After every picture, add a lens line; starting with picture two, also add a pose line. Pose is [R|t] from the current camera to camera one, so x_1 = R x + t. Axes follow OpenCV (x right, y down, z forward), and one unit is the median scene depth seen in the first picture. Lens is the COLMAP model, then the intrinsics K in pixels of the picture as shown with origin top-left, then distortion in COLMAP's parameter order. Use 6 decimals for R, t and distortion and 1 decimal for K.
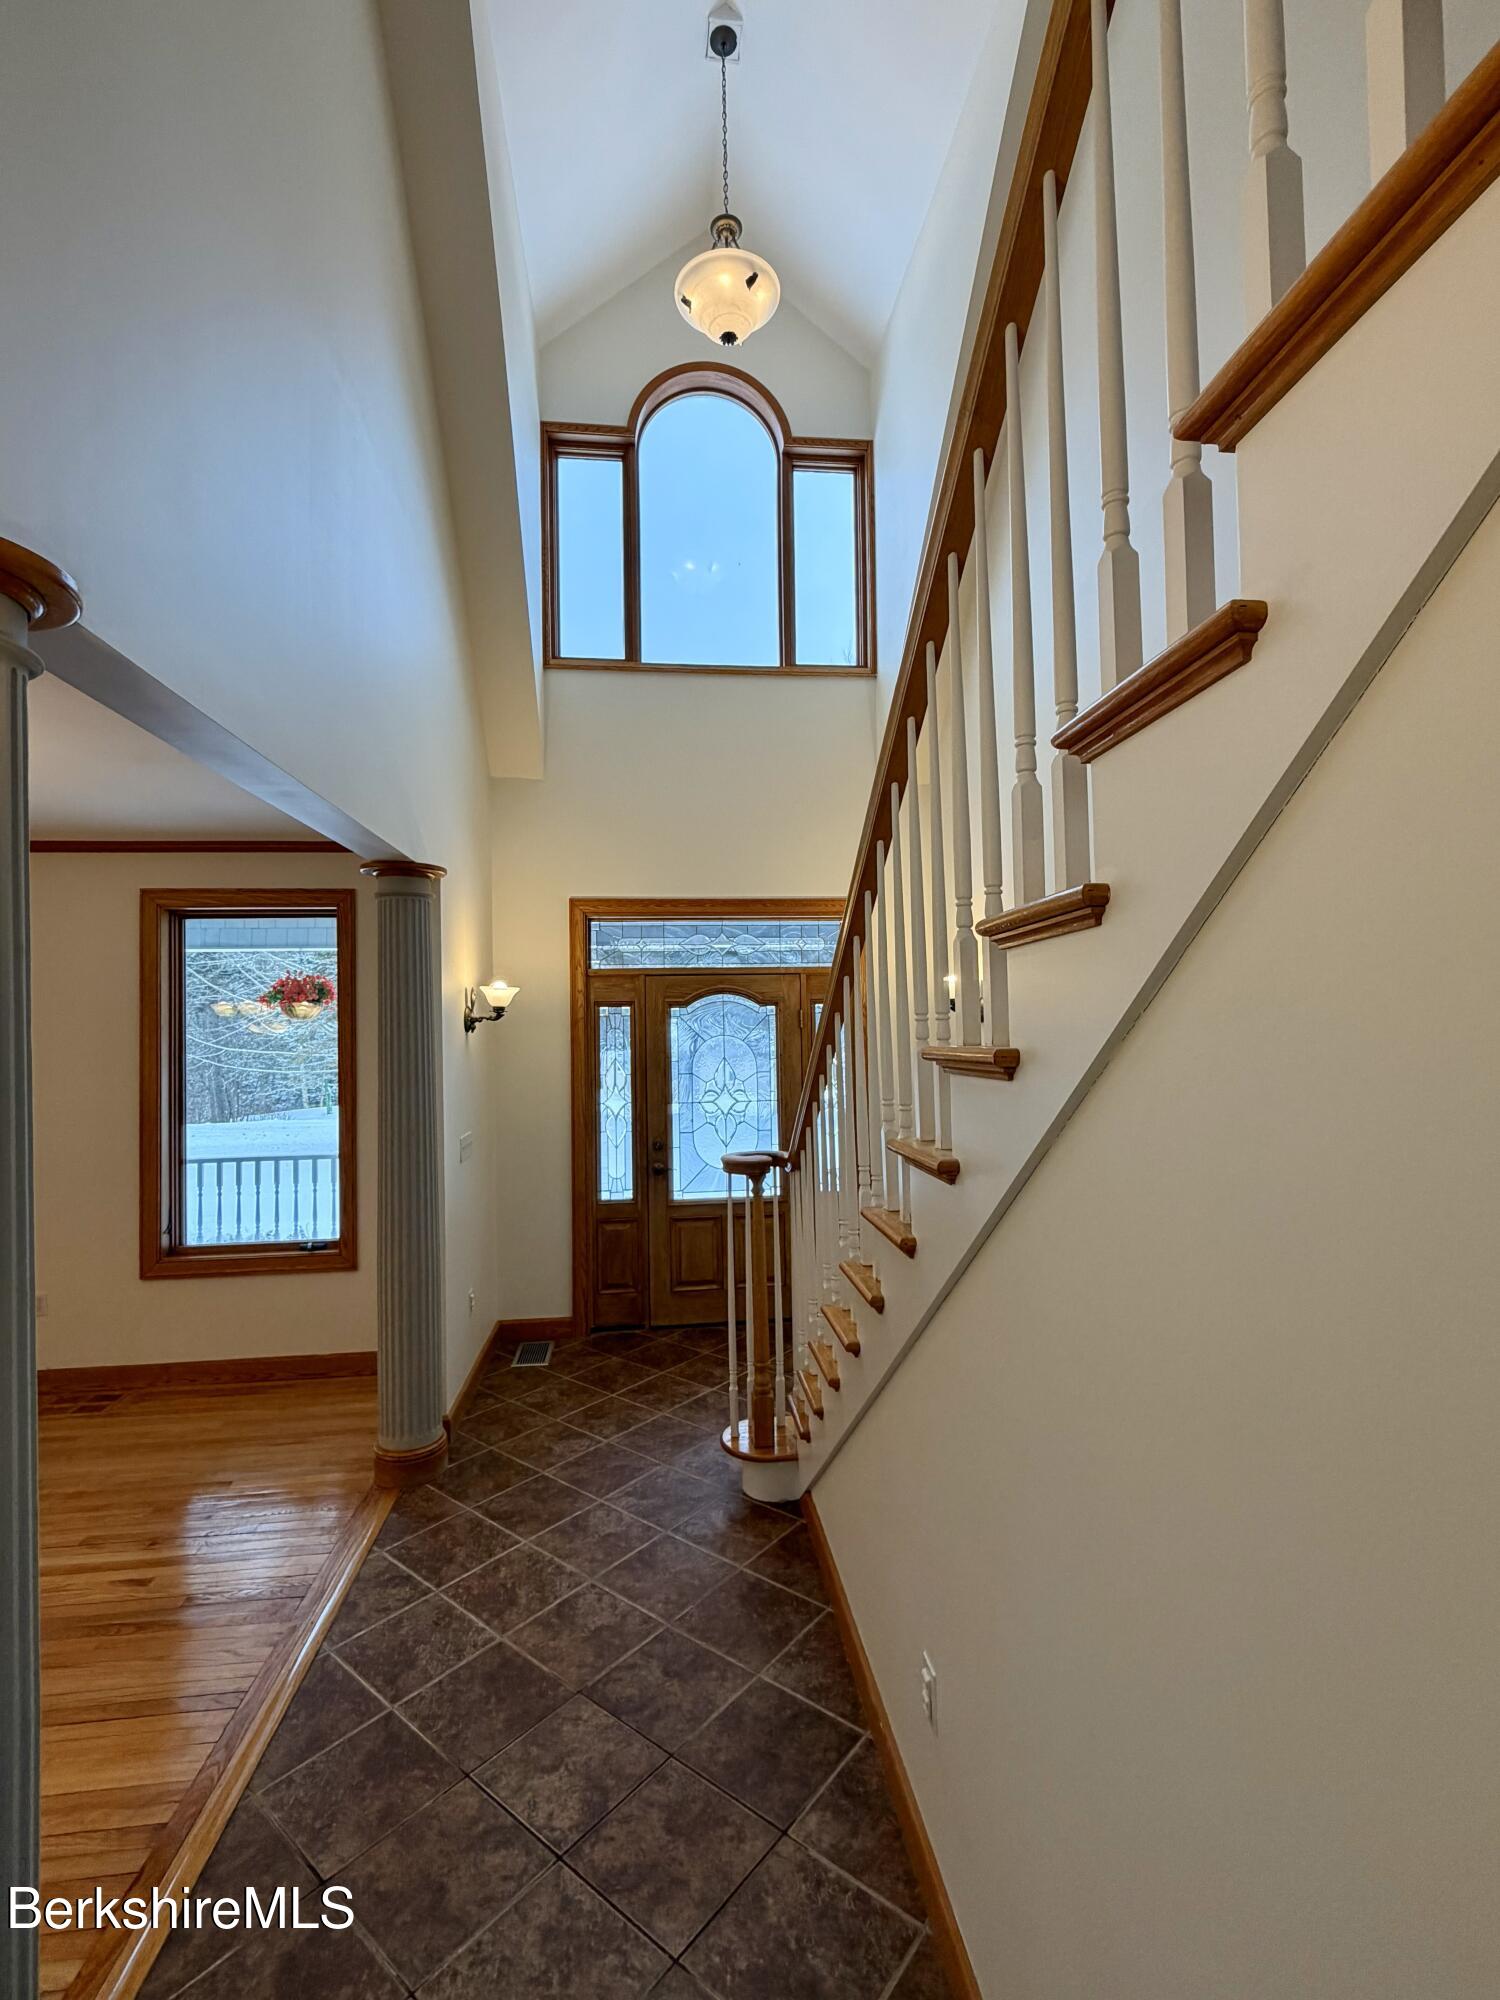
lens RADIAL K [[781.9, 0, 708.6], [0, 781.9, 994.7], [0, 0, 1]] dist [0.000650, 0.000140]
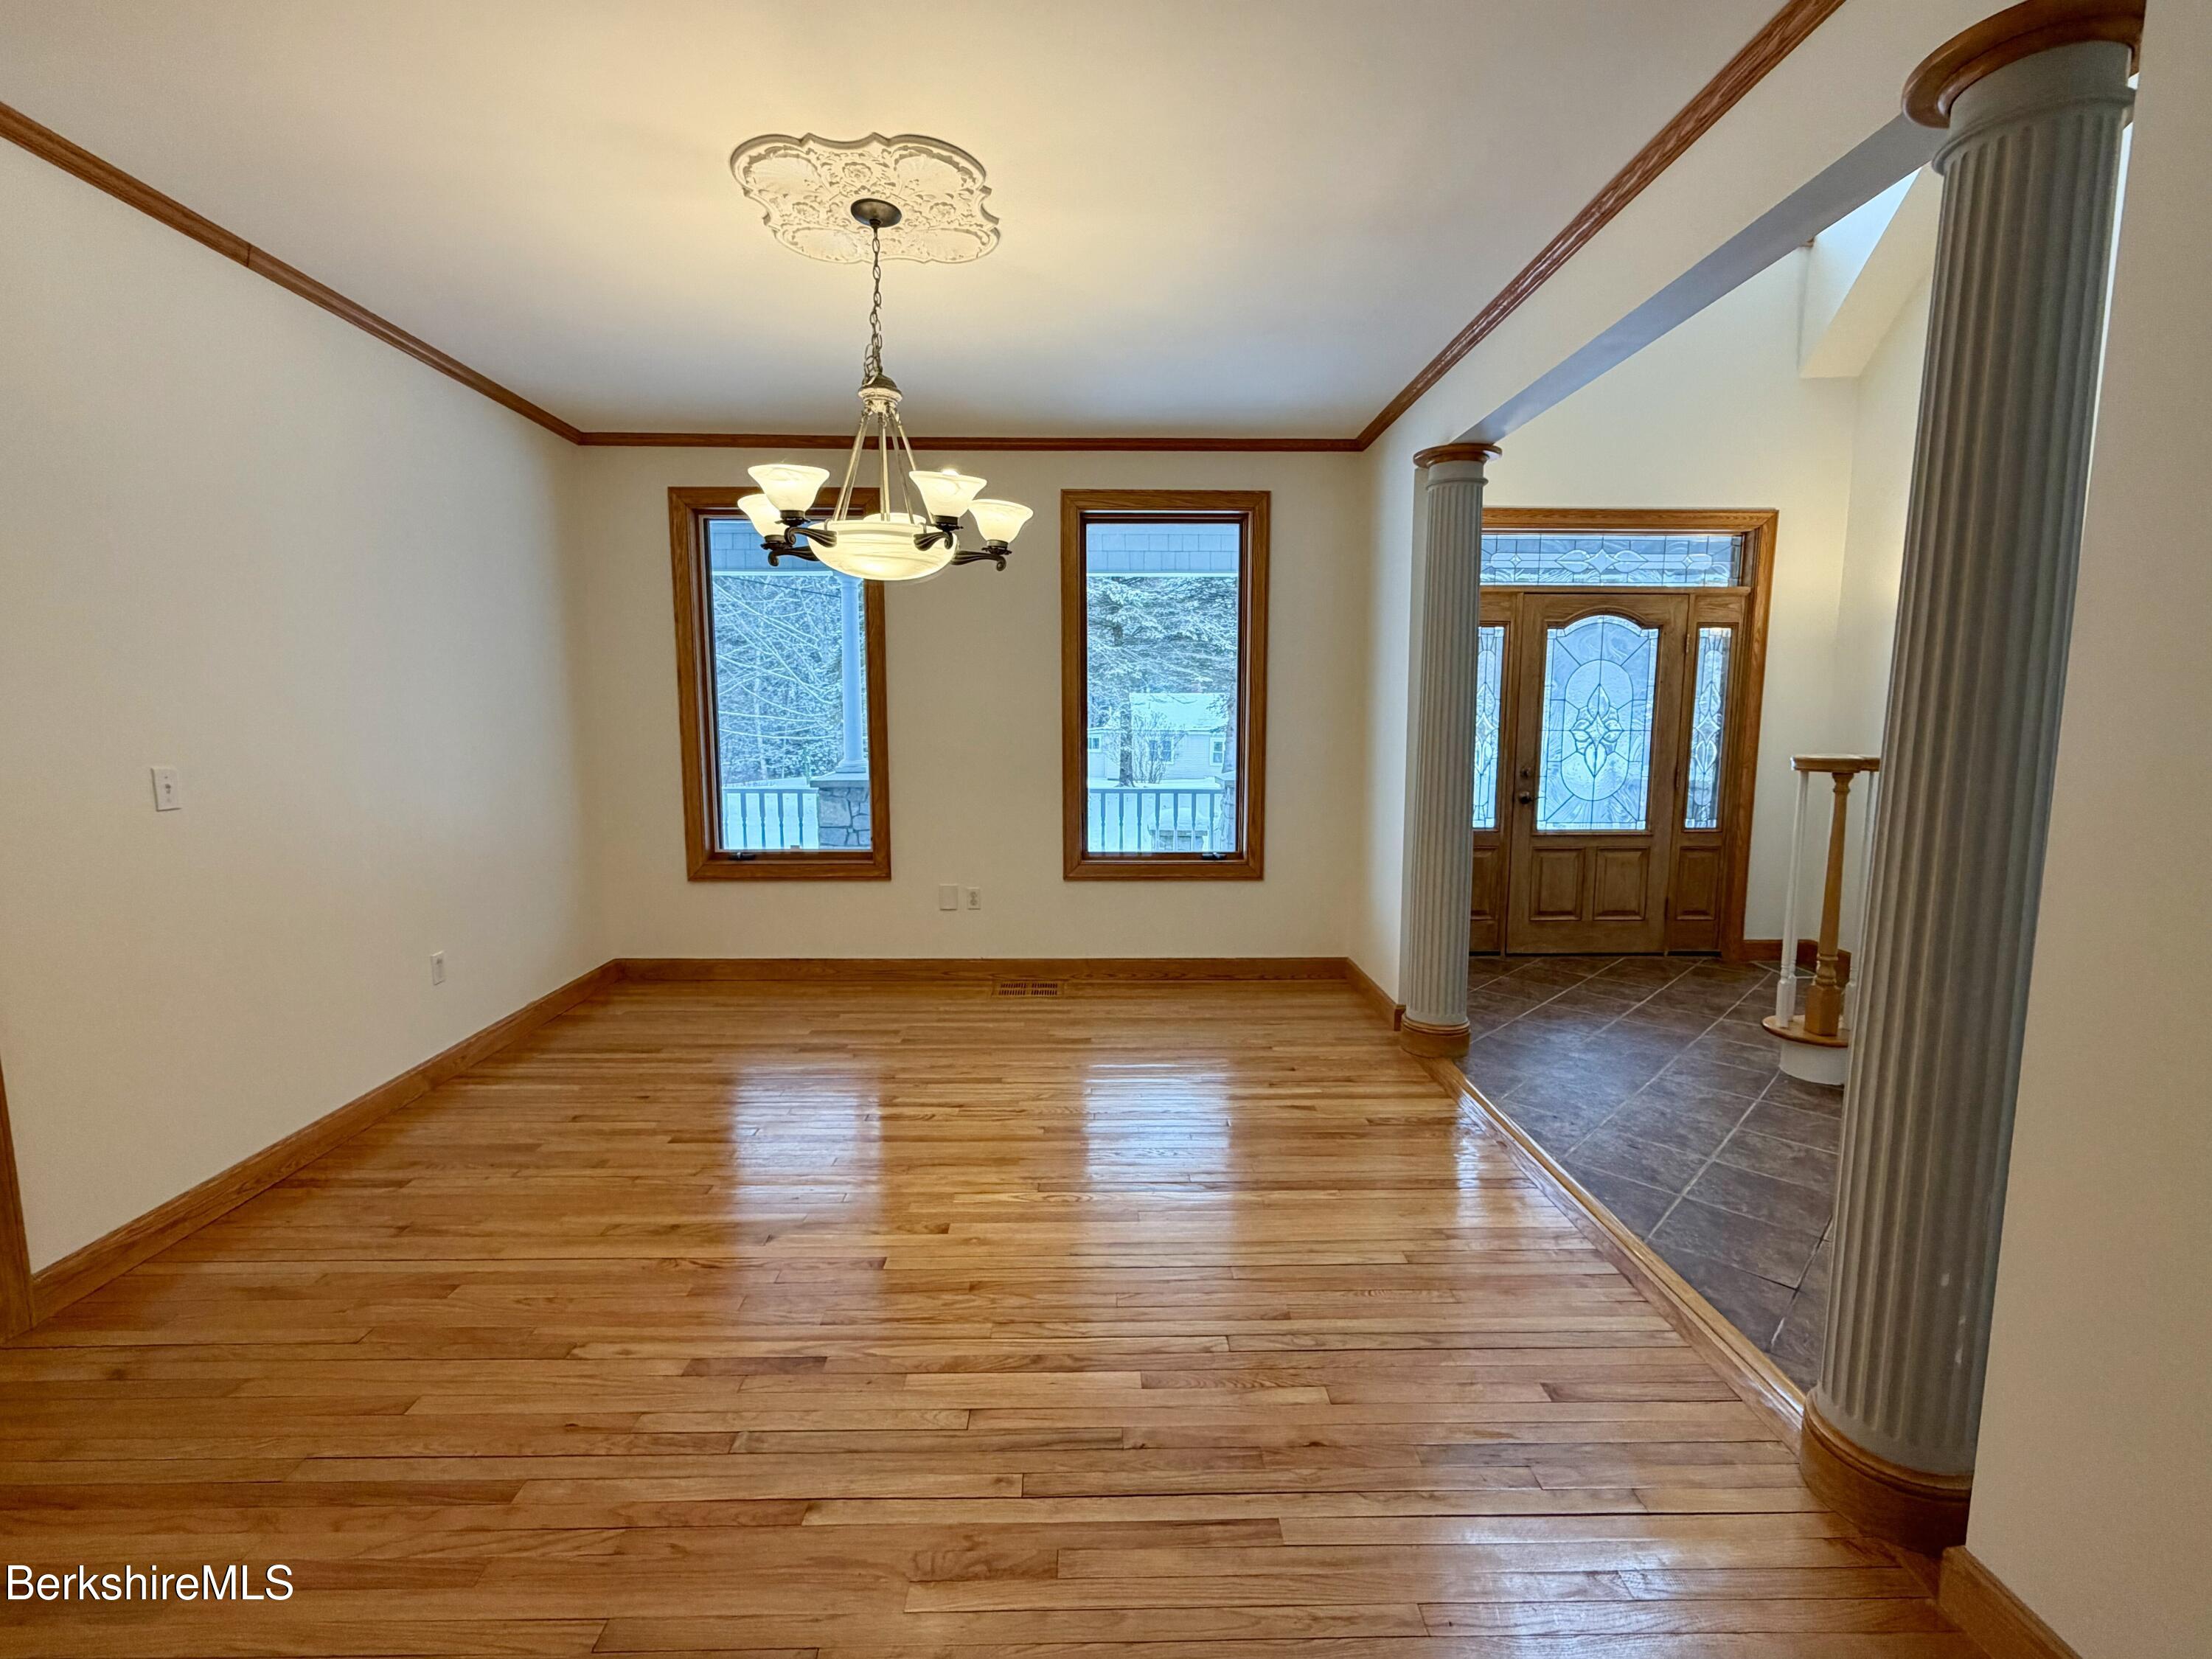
lens RADIAL K [[864.7, 0, 1105.0], [0, 864.7, 791.3], [0, 0, 1]] dist [0.000650, 0.000140]
pose [[0.996662, 0.025983, -0.077390, -0.499380], [-0.014860, 0.989900, 0.140984, 0.072248], [0.080271, -0.139363, 0.986982, -0.096092]]
